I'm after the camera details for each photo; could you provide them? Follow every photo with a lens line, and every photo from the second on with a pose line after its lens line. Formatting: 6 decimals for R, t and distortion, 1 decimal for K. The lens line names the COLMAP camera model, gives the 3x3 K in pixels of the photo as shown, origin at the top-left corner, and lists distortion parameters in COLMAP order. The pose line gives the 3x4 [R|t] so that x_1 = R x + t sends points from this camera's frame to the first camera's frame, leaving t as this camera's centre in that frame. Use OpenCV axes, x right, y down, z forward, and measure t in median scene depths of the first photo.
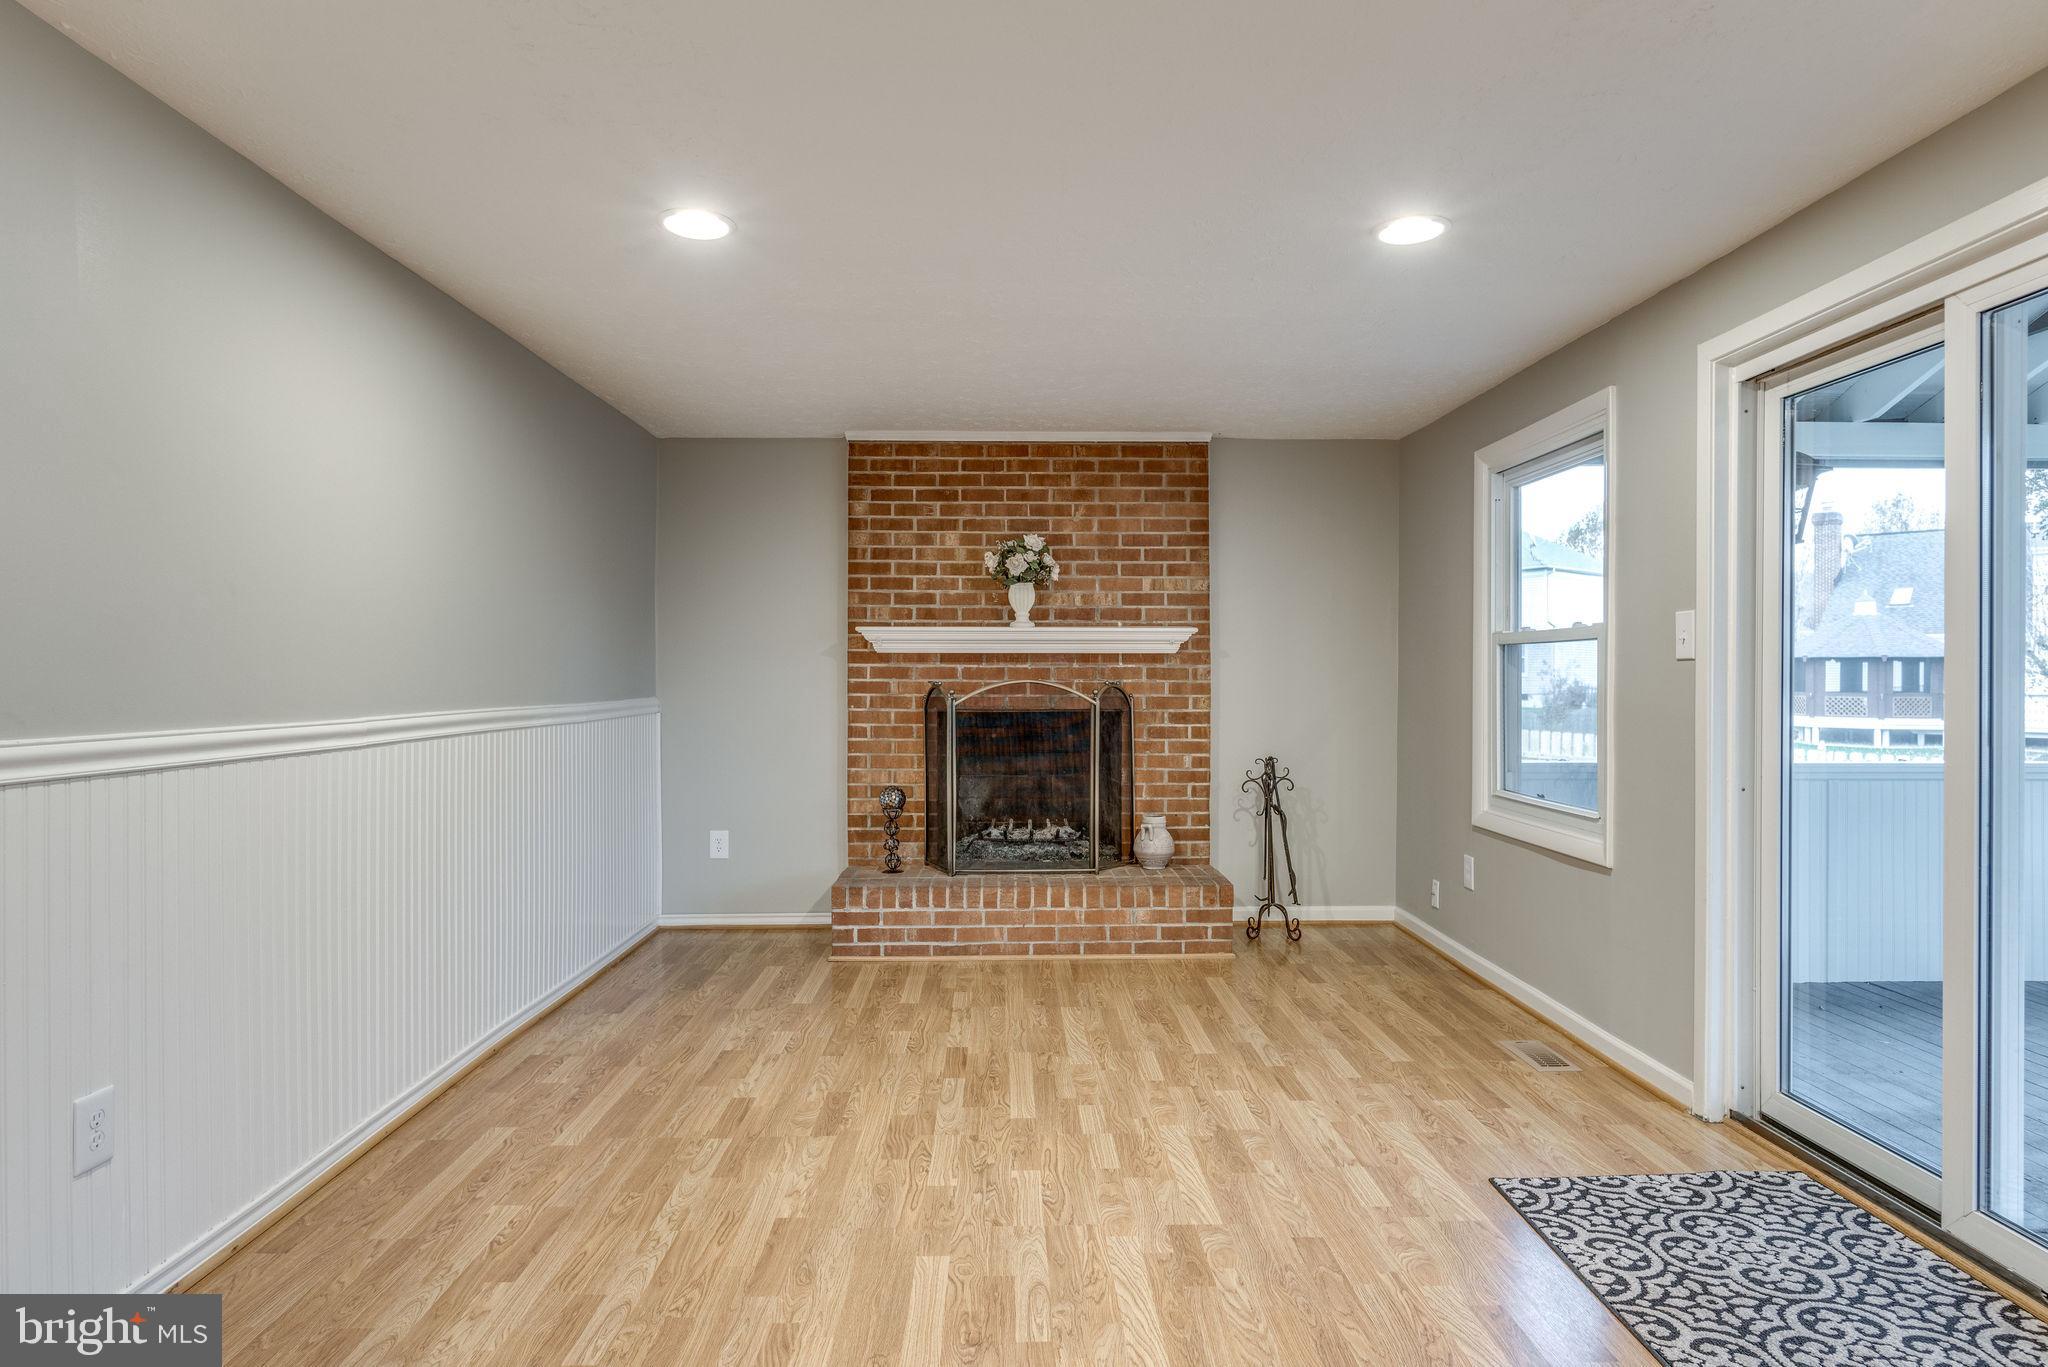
lens RADIAL K [[1164.4, 0, 1041.7], [0, 1164.4, 681.1], [0, 0, 1]] dist [-0.013464, 0.006397]
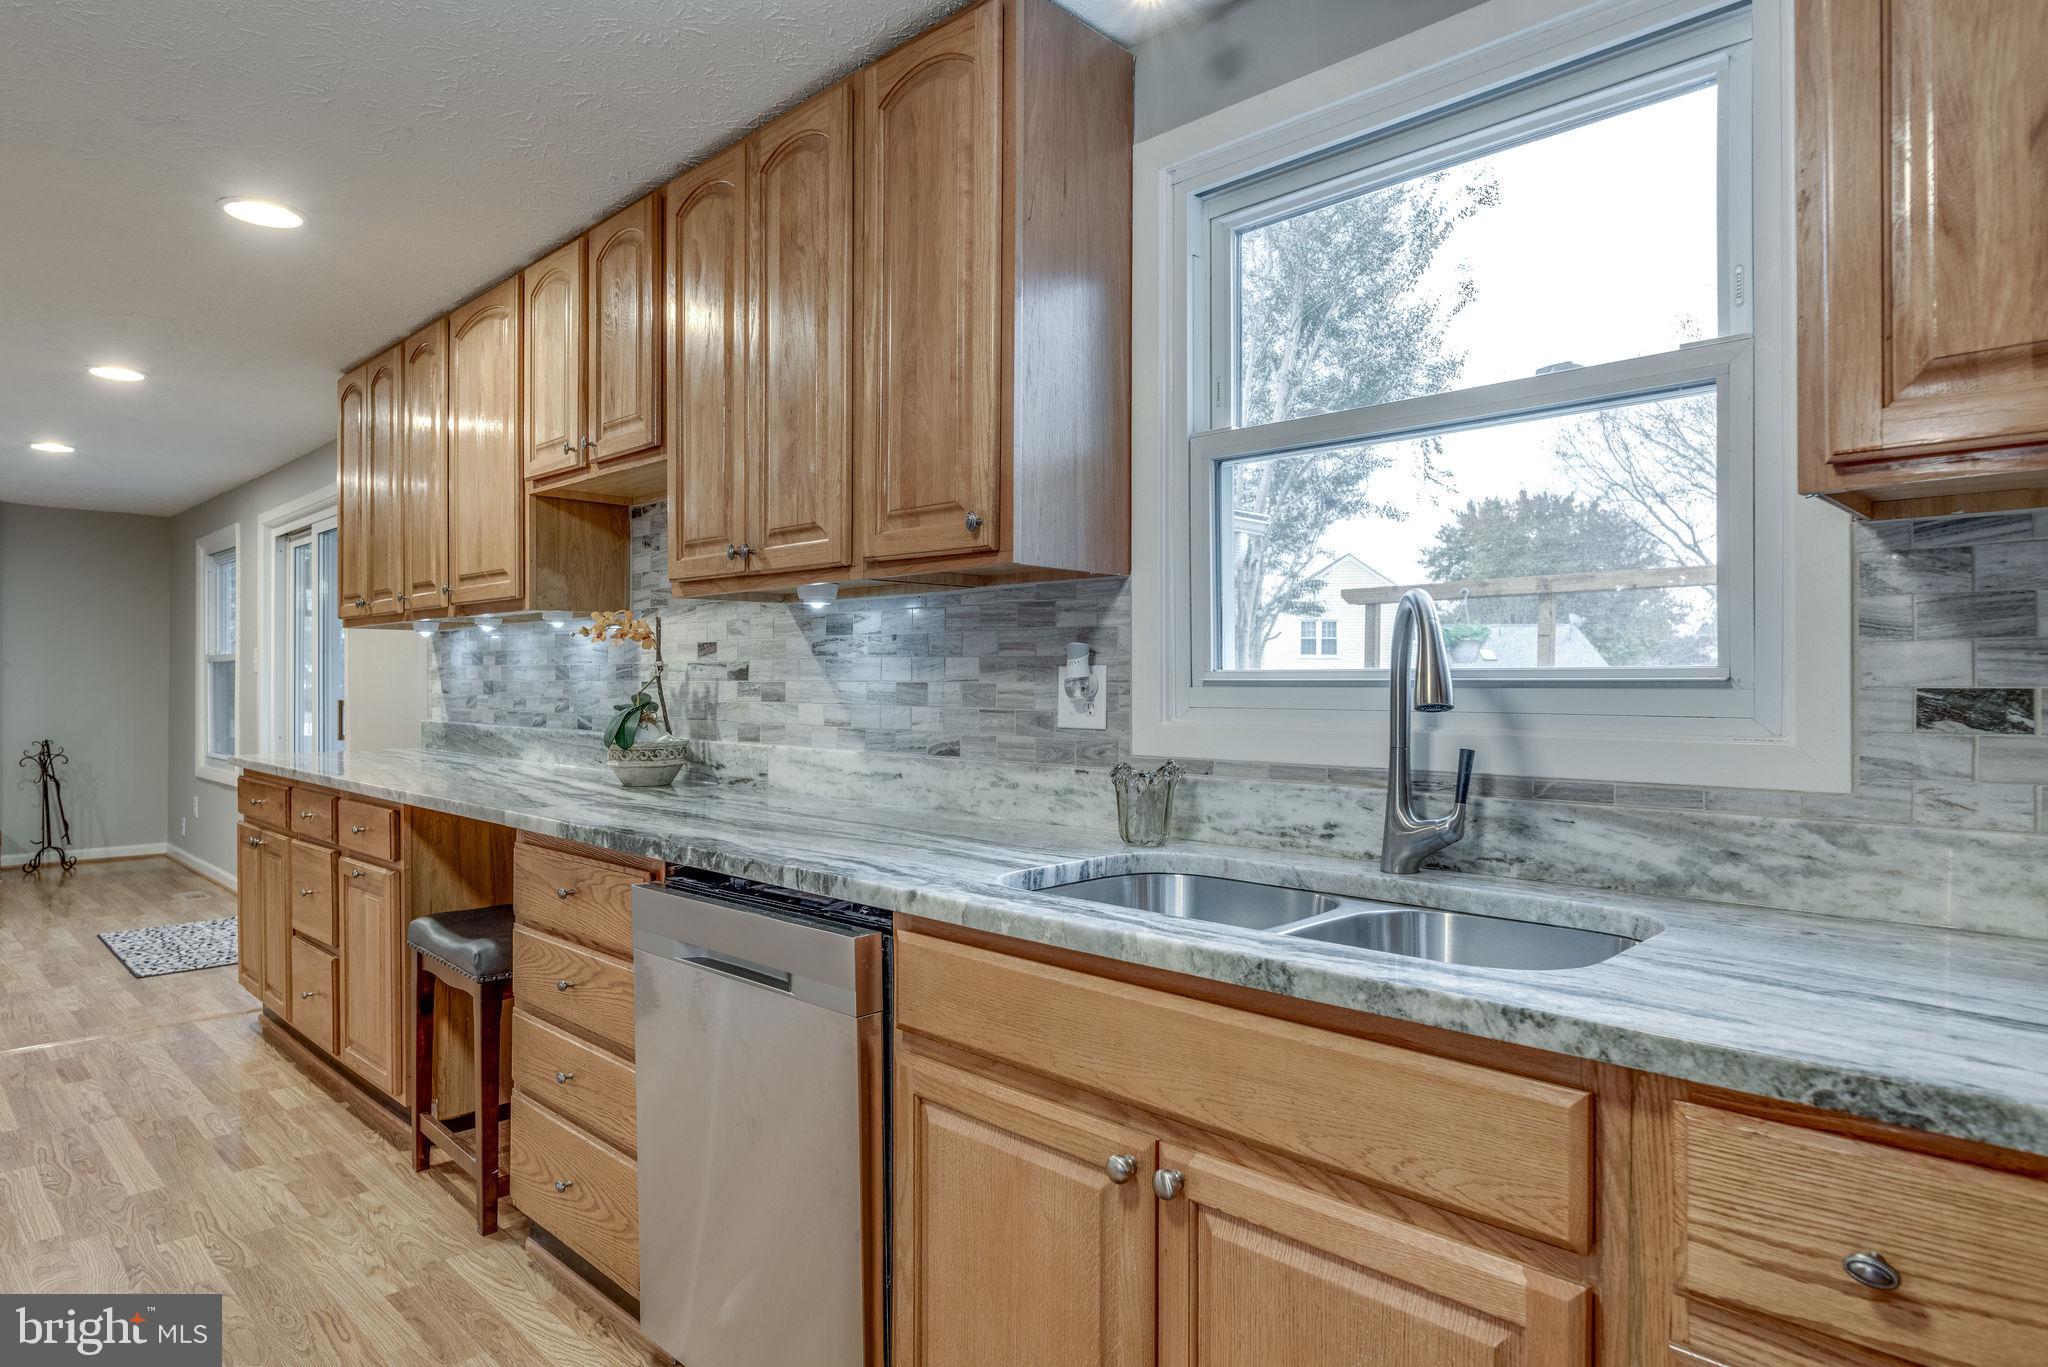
lens RADIAL K [[1164.4, 0, 1019.9], [0, 1164.4, 687.0], [0, 0, 1]] dist [-0.013464, 0.006397]
pose [[0.721244, 0.000090, 0.692681, 0.077814], [0.000053, 1.000000, -0.000185, 0.003067], [-0.692681, 0.000171, 0.721244, -0.775629]]
